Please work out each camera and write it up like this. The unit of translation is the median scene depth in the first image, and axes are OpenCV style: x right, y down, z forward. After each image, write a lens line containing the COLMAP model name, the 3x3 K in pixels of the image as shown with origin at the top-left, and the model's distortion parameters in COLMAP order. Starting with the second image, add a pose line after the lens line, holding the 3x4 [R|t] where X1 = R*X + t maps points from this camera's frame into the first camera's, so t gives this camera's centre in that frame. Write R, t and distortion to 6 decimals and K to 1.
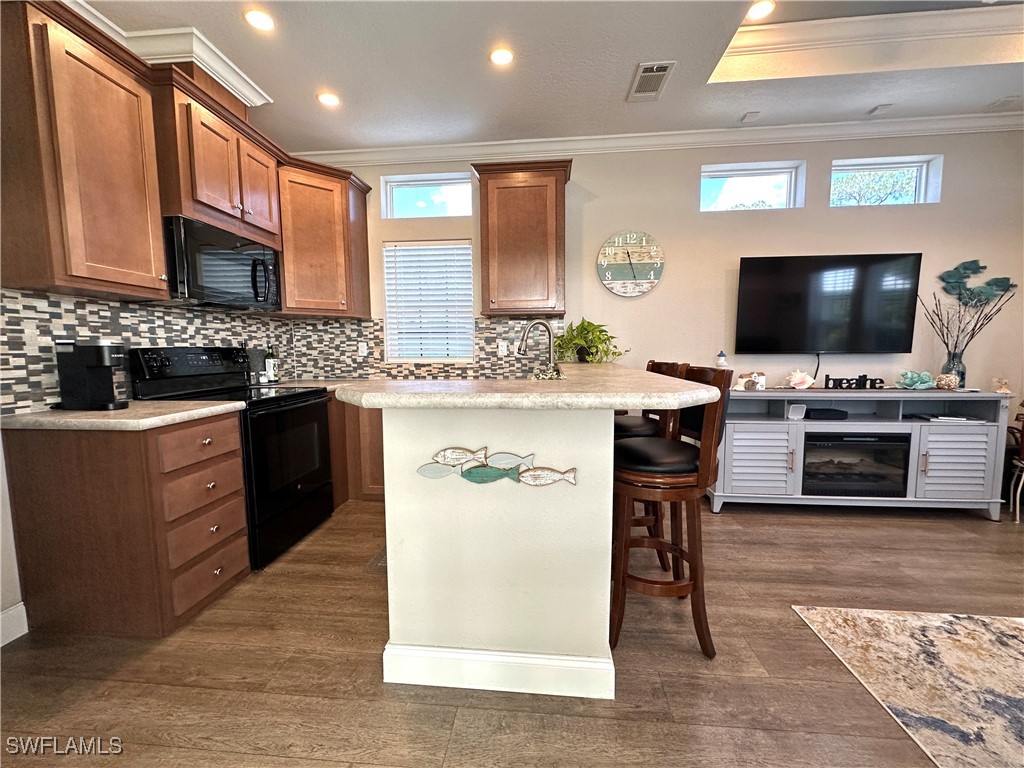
lens RADIAL K [[410.3, 0, 510.5], [0, 410.3, 385.1], [0, 0, 1]] dist [-0.004629, 0.001040]
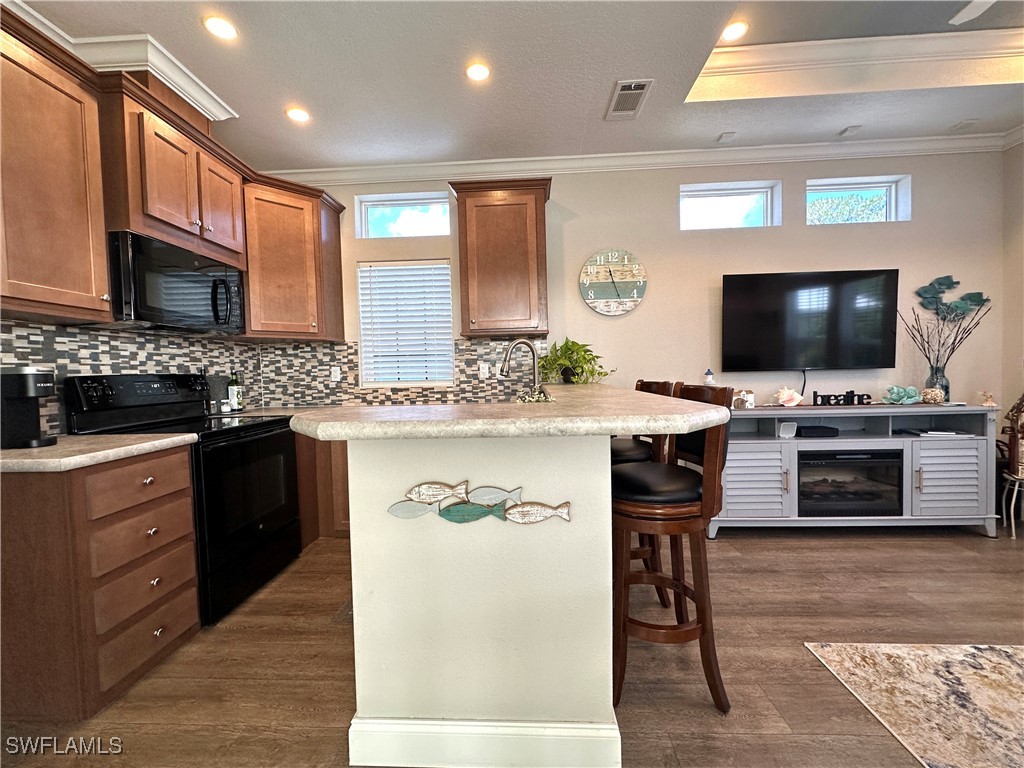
lens RADIAL K [[410.3, 0, 510.6], [0, 410.3, 385.1], [0, 0, 1]] dist [-0.004629, 0.001040]
pose [[0.998822, -0.018696, 0.044787, -0.000873], [0.021188, 0.998215, -0.055835, -0.000872], [-0.043663, 0.056719, 0.997435, 0.050778]]
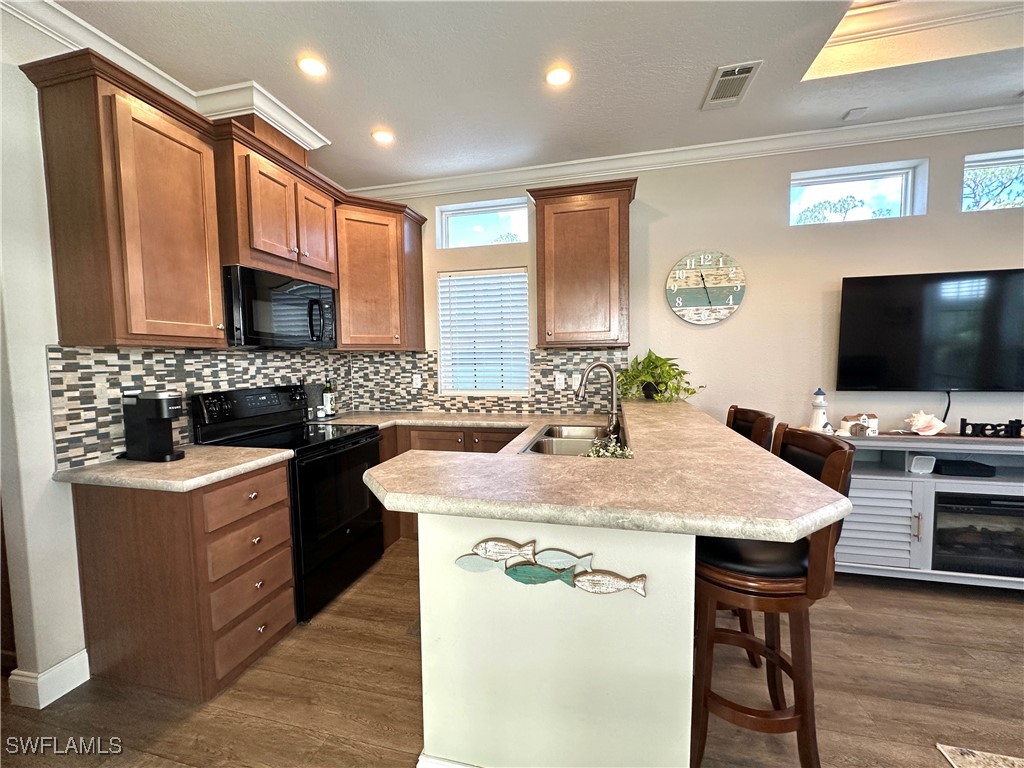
lens RADIAL K [[410.3, 0, 510.7], [0, 410.3, 385.3], [0, 0, 1]] dist [-0.004629, 0.001040]
pose [[0.989436, 0.003029, -0.144937, 0.005972], [-0.006532, 0.999698, -0.023694, -0.067864], [0.144822, 0.024391, 0.989157, 0.072345]]
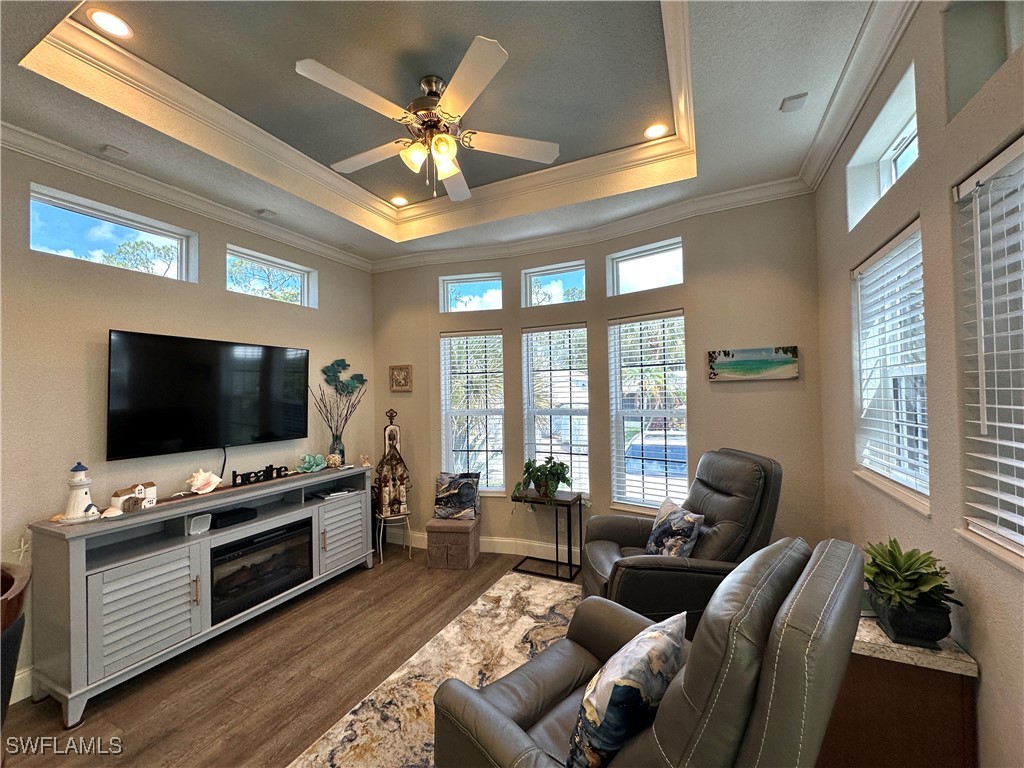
lens RADIAL K [[410.3, 0, 510.7], [0, 410.3, 385.2], [0, 0, 1]] dist [-0.004629, 0.001040]
pose [[0.342687, 0.019739, 0.939242, 0.129605], [0.100539, 0.993267, -0.057557, -0.103421], [-0.934054, 0.114155, 0.338395, 0.098864]]
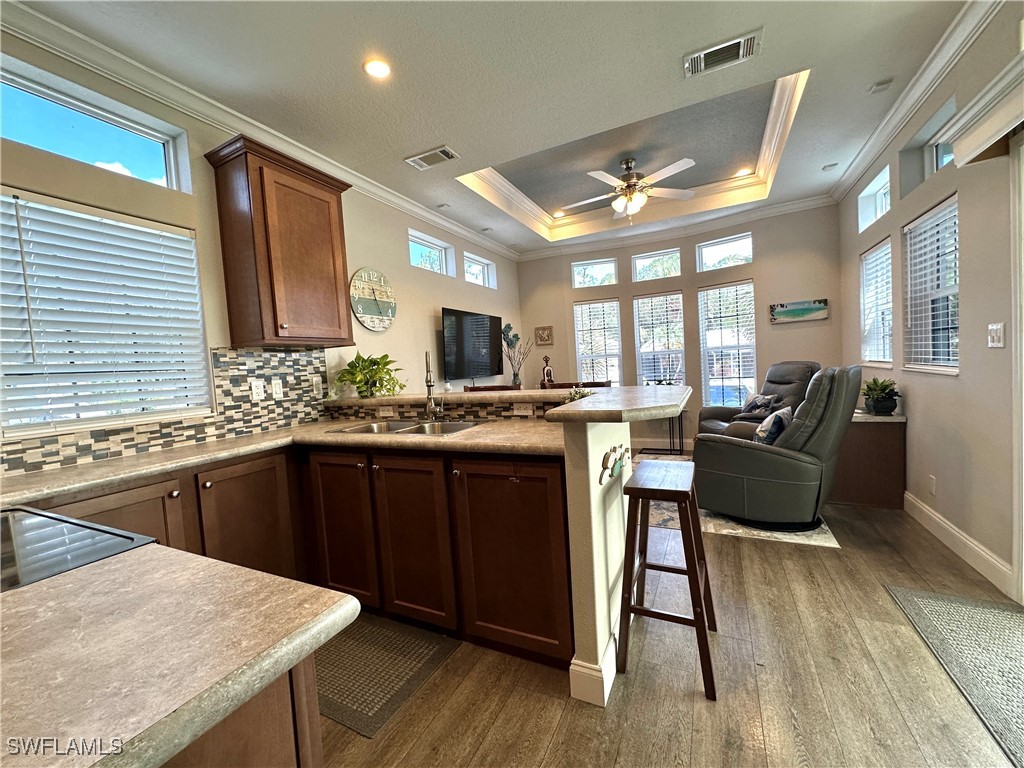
lens RADIAL K [[410.3, 0, 509.9], [0, 410.3, 385.5], [0, 0, 1]] dist [-0.004629, 0.001040]
pose [[0.356911, -0.060823, 0.932156, -0.632885], [0.144963, 0.989396, 0.009054, -0.045596], [-0.922822, 0.131896, 0.361943, 0.373222]]
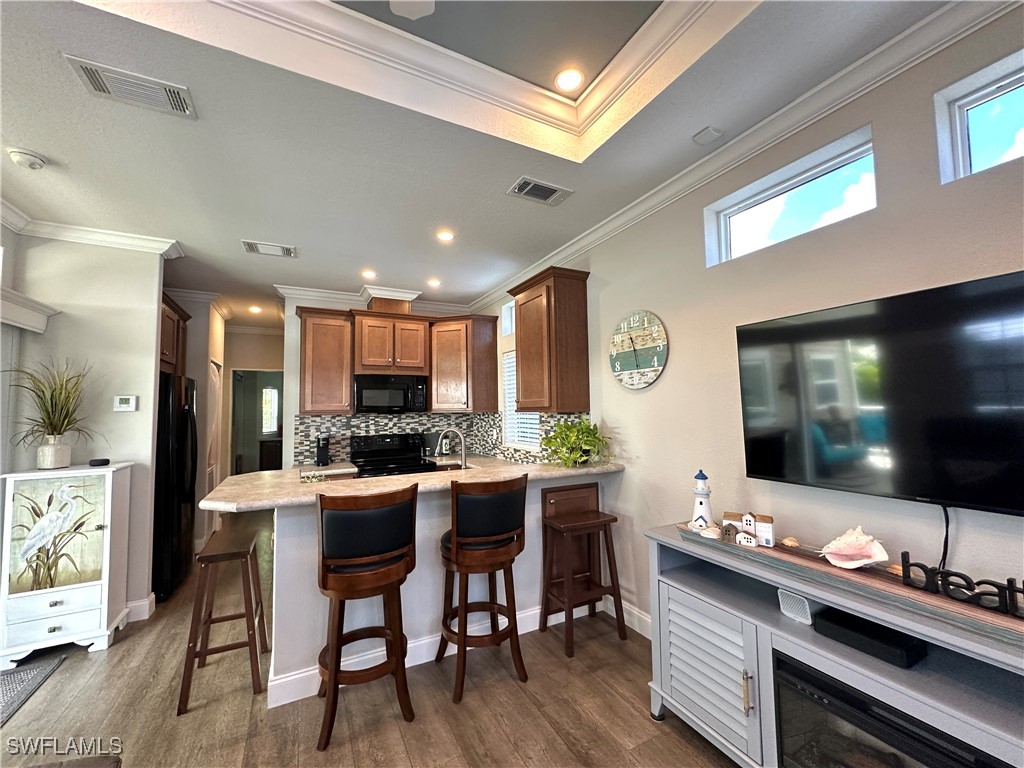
lens RADIAL K [[410.3, 0, 510.5], [0, 410.3, 385.9], [0, 0, 1]] dist [-0.004629, 0.001040]
pose [[0.544245, -0.048571, -0.837519, 0.947750], [-0.063518, 0.993071, -0.098868, -0.139346], [0.836518, 0.107006, 0.537389, 0.383553]]
